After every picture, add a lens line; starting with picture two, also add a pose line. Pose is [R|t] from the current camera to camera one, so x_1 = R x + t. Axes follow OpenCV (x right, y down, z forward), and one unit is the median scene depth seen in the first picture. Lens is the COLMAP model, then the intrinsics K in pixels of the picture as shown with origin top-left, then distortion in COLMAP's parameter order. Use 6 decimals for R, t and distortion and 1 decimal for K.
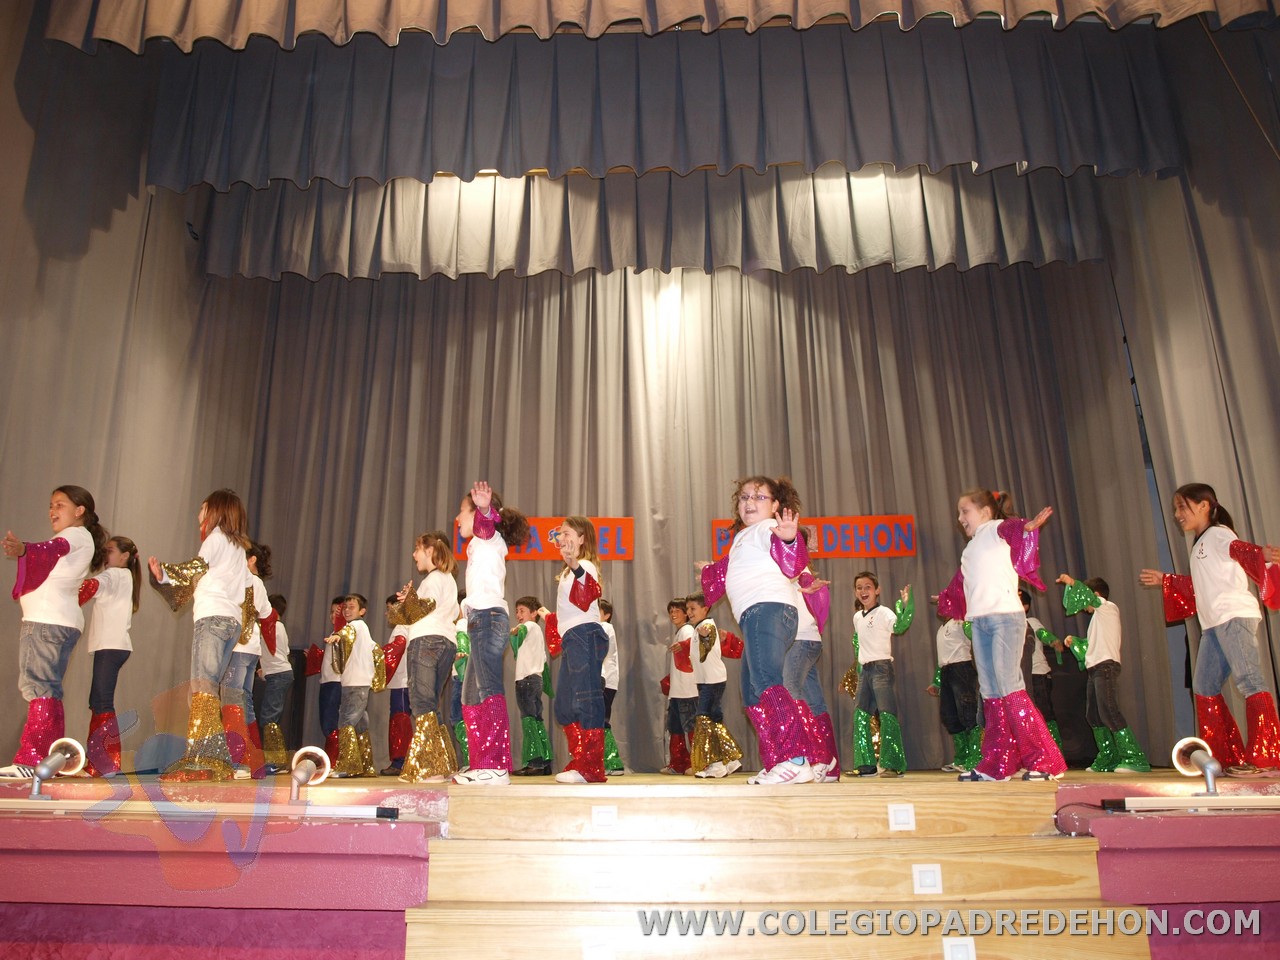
lens RADIAL K [[1032.6, 0, 621.5], [0, 1032.6, 486.1], [0, 0, 1]] dist [-0.107627, 0.066148]
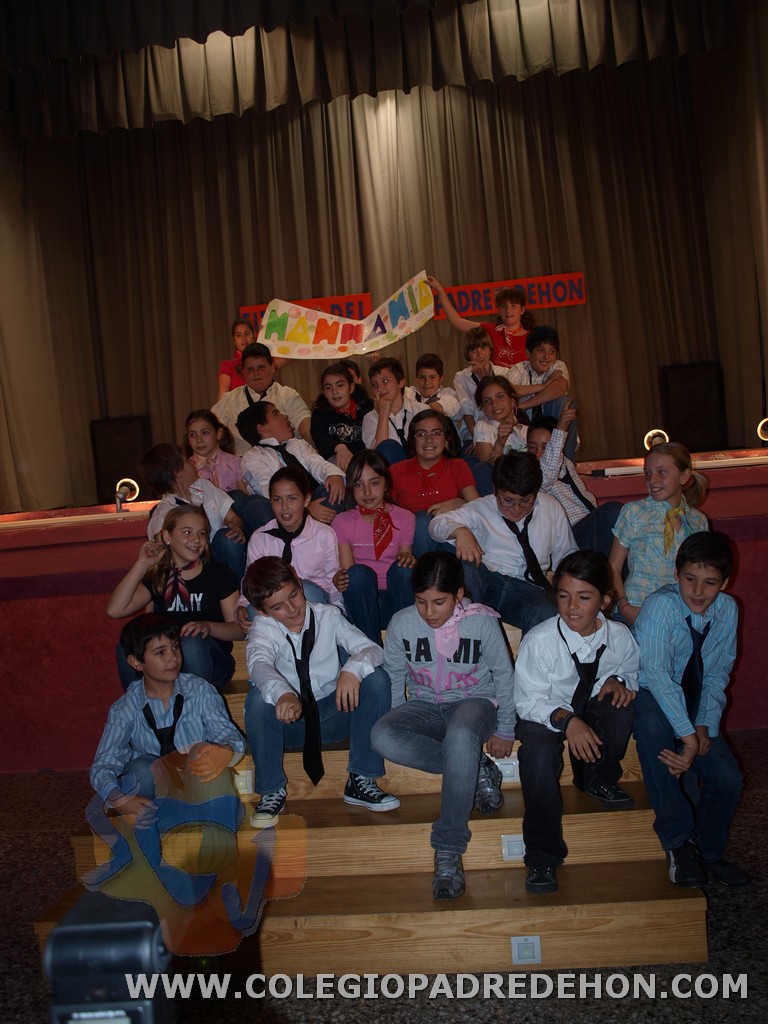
lens RADIAL K [[826.1, 0, 385.8], [0, 826.1, 525.3], [0, 0, 1]] dist [-0.107627, 0.066148]
pose [[0.994909, -0.082351, -0.058088, 0.072400], [0.096581, 0.943740, 0.316270, -0.021605], [0.028775, -0.320270, 0.946889, -0.109173]]
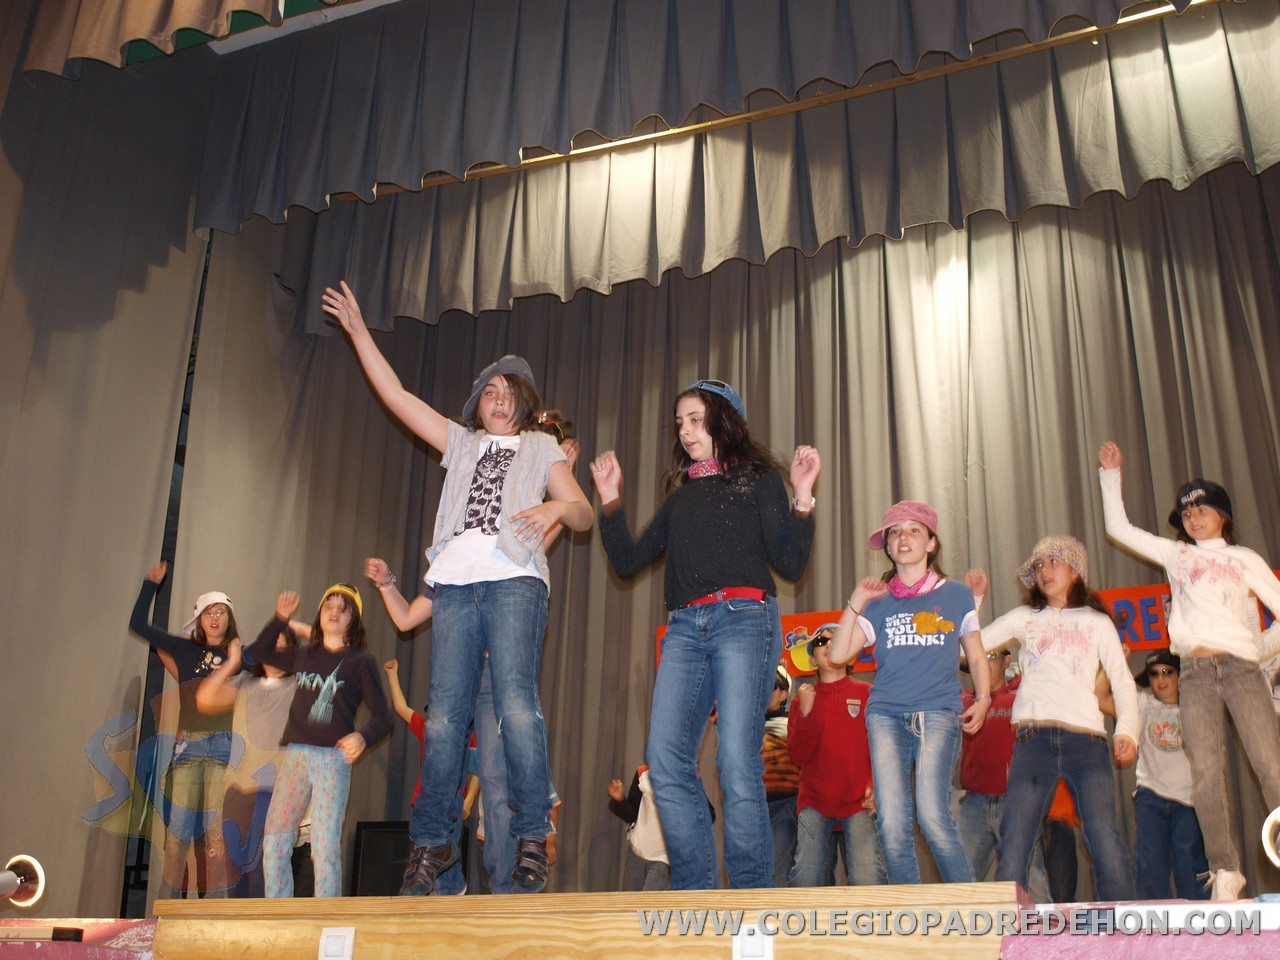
lens RADIAL K [[1467.6, 0, 620.5], [0, 1467.6, 478.4], [0, 0, 1]] dist [-0.097359, 0.092391]
pose [[0.932361, -0.114446, -0.342936, 0.187309], [0.077357, 0.989757, -0.119991, 0.052451], [0.353155, 0.085346, 0.931664, 0.049788]]
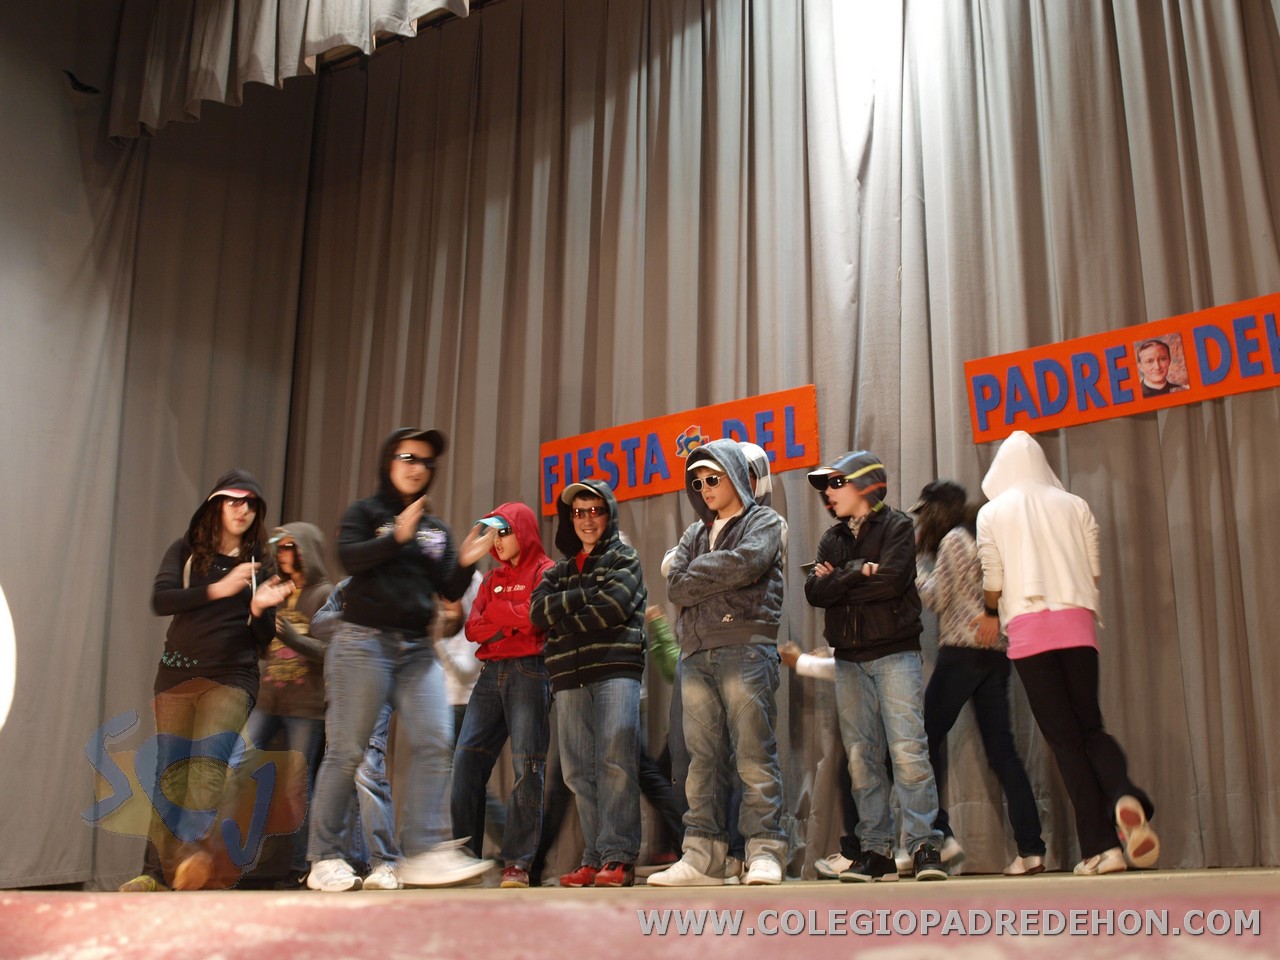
lens RADIAL K [[1529.8, 0, 599.6], [0, 1529.8, 511.0], [0, 0, 1]] dist [-0.146996, 0.251025]
pose [[0.839499, -0.139046, -0.525270, 0.341012], [0.153255, 0.988047, -0.016613, 0.095823], [0.521301, -0.066554, 0.850774, 0.310775]]
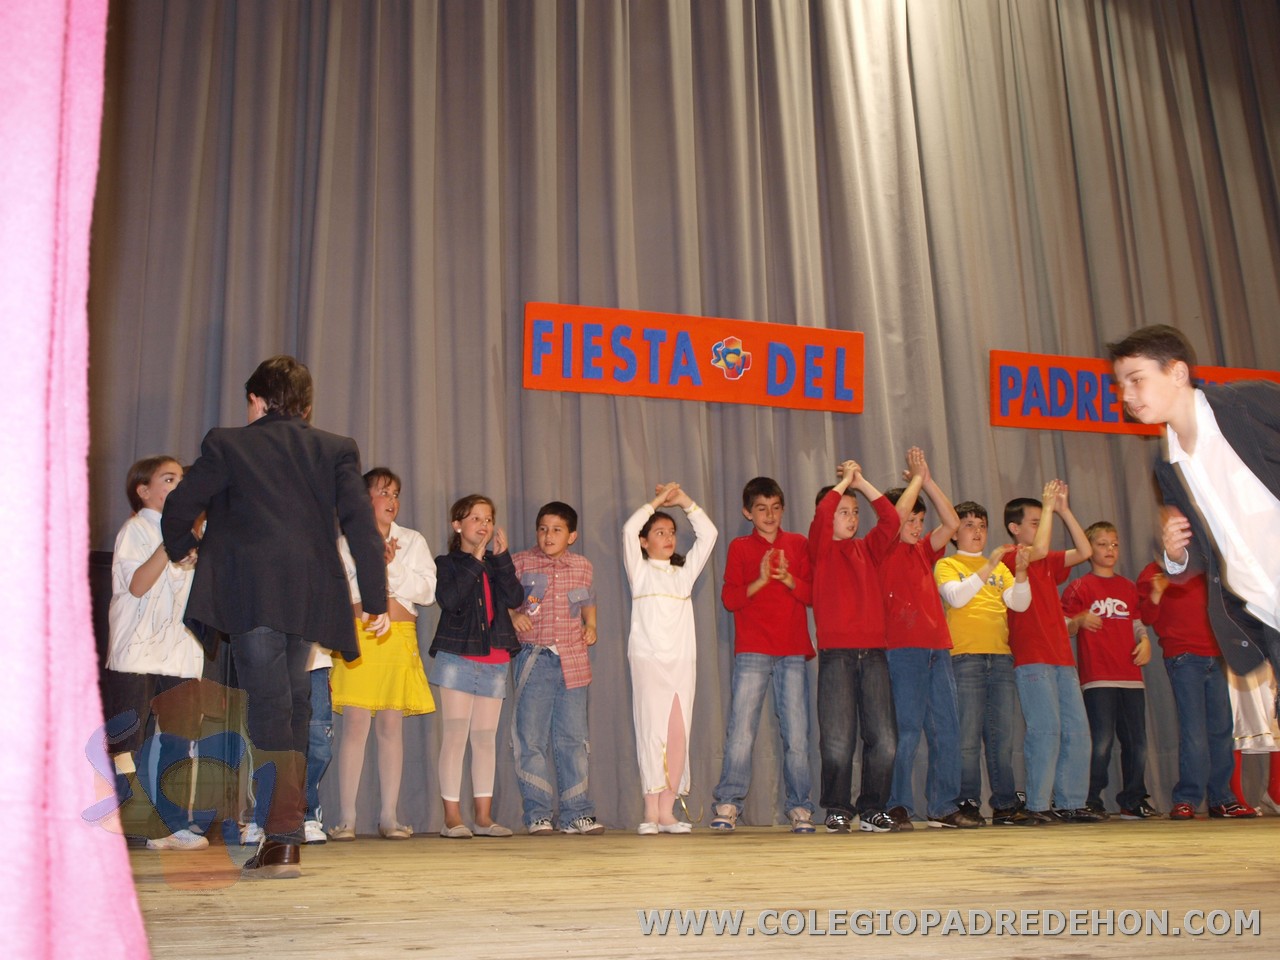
lens RADIAL K [[1522.3, 0, 639.3], [0, 1522.3, 457.6], [0, 0, 1]] dist [-0.048101, -0.020034]
pose [[0.944106, 0.062594, 0.323645, -0.368695], [-0.075577, 0.996755, 0.027689, 0.087438], [-0.320861, -0.050602, 0.945773, 0.338053]]
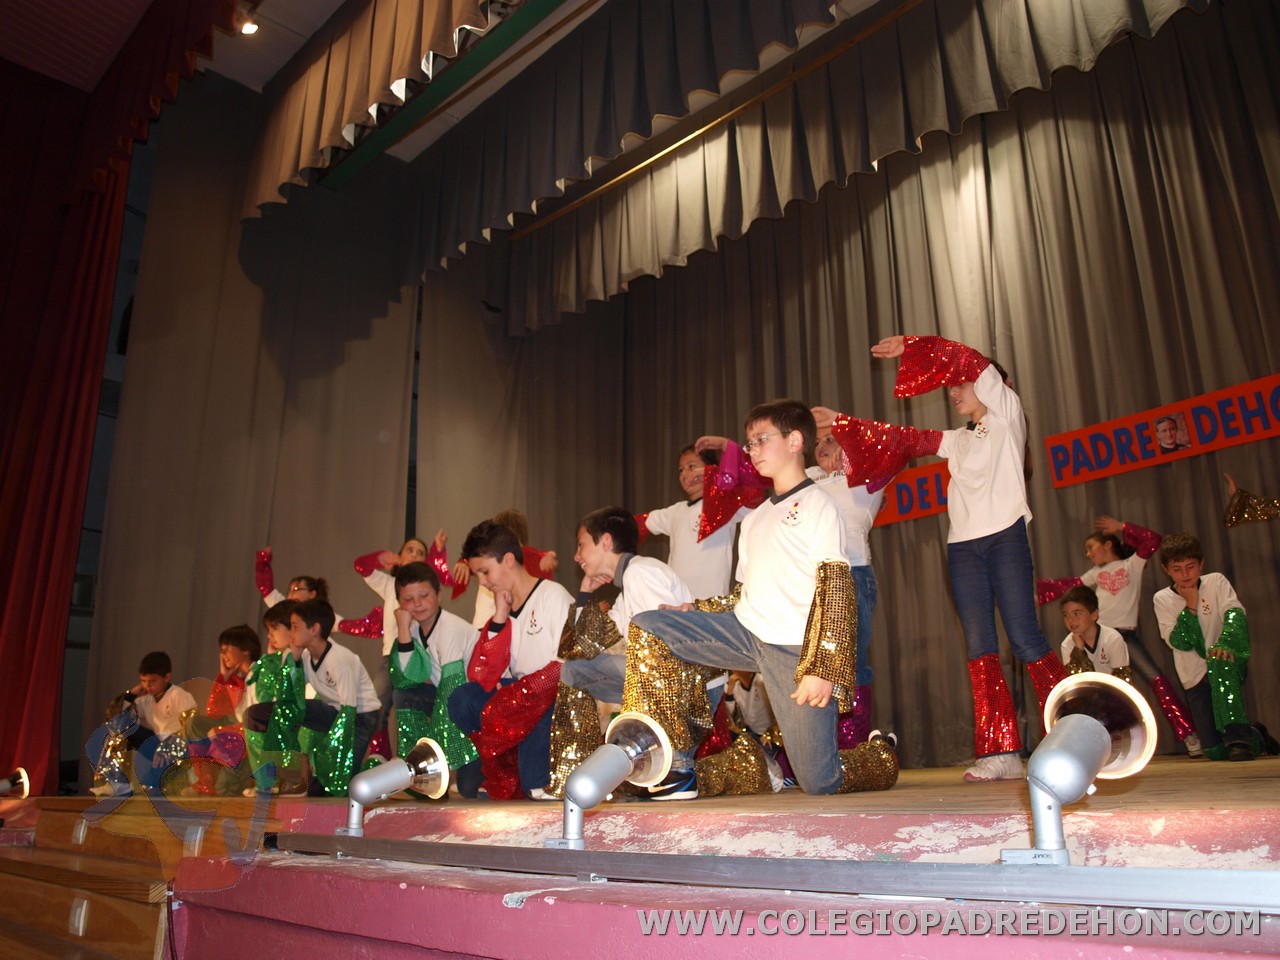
lens RADIAL K [[1032.6, 0, 621.5], [0, 1032.6, 486.1], [0, 0, 1]] dist [-0.107627, 0.066148]
pose [[0.711439, -0.211717, -0.670097, 0.403242], [0.213733, 0.973555, -0.080675, 0.066958], [0.669457, -0.085826, 0.737876, 0.228248]]
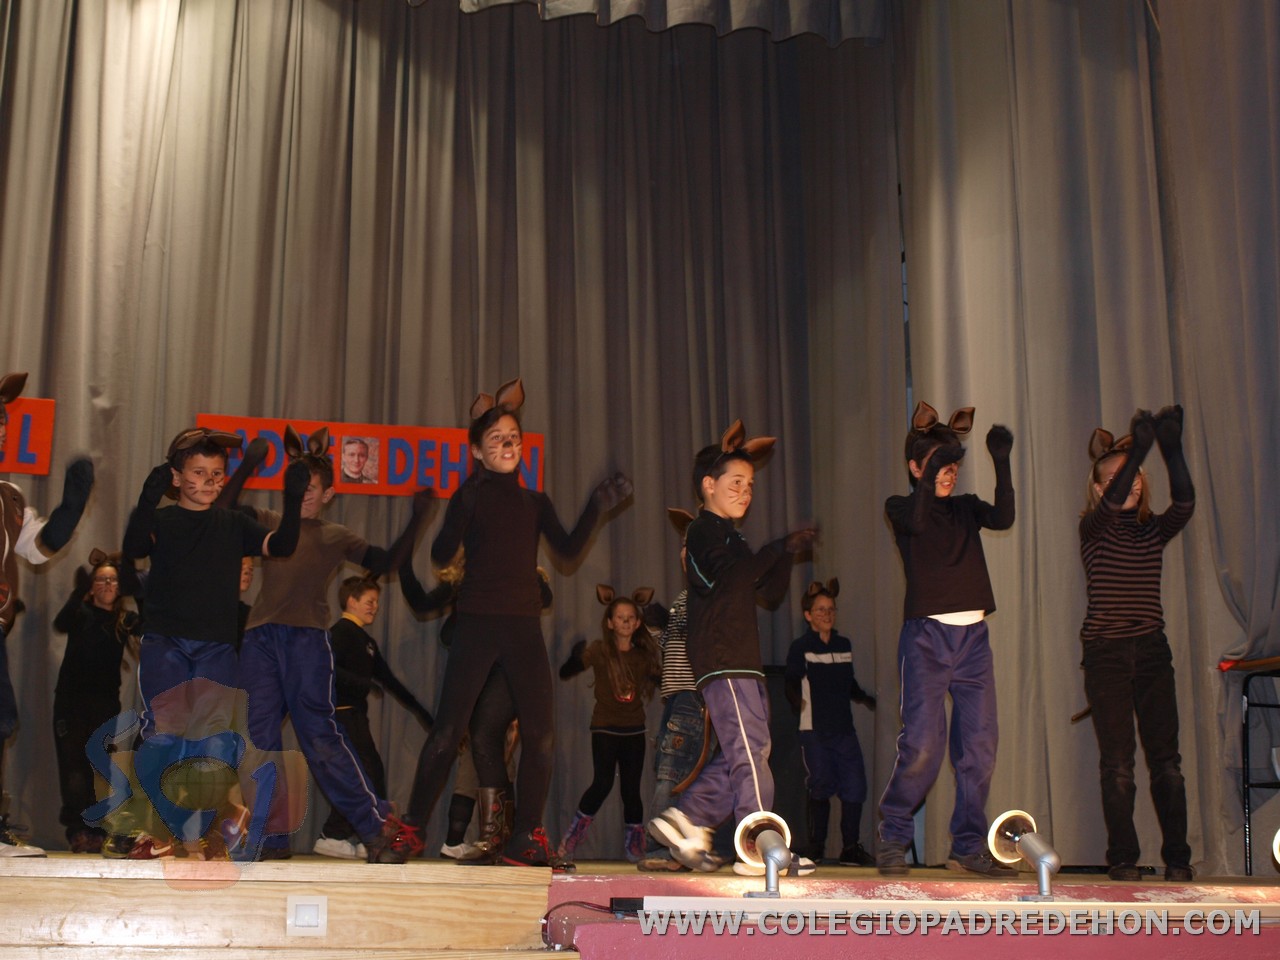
lens RADIAL K [[1862.2, 0, 611.9], [0, 1862.2, 482.2], [0, 0, 1]] dist [-0.065110, 0.076854]
pose [[0.963479, 0.068440, 0.258889, 0.049379], [-0.086354, 0.994548, 0.058455, -0.011310], [-0.253477, -0.078676, 0.964137, -0.056059]]
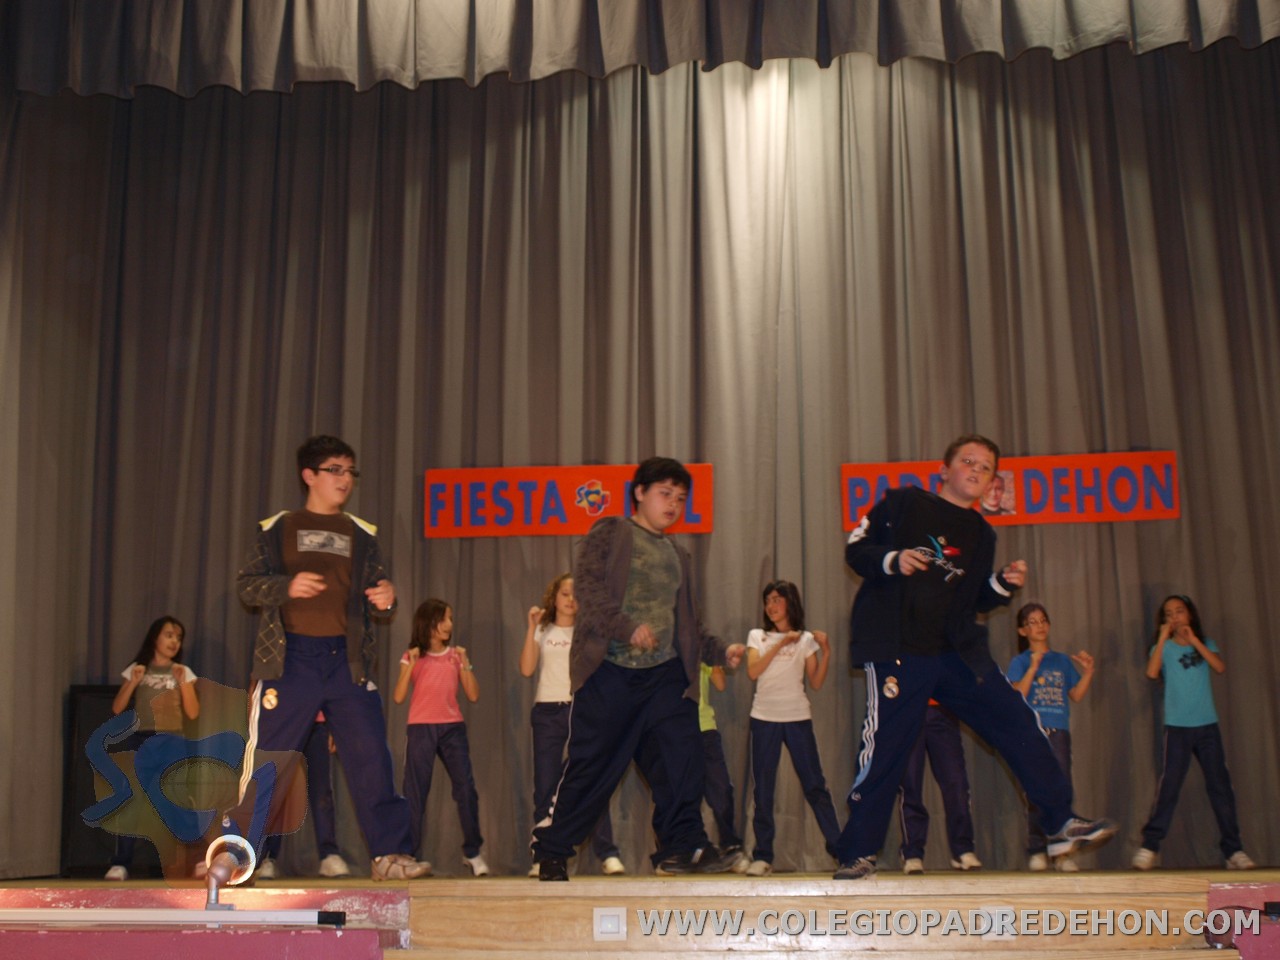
lens RADIAL K [[1898.1, 0, 621.3], [0, 1898.1, 468.1], [0, 0, 1]] dist [-0.039042, -0.012676]
pose [[0.997775, -0.018270, -0.064120, 0.032182], [0.021958, 0.998116, 0.057289, -0.036180], [0.062952, -0.058569, 0.996296, -0.145867]]
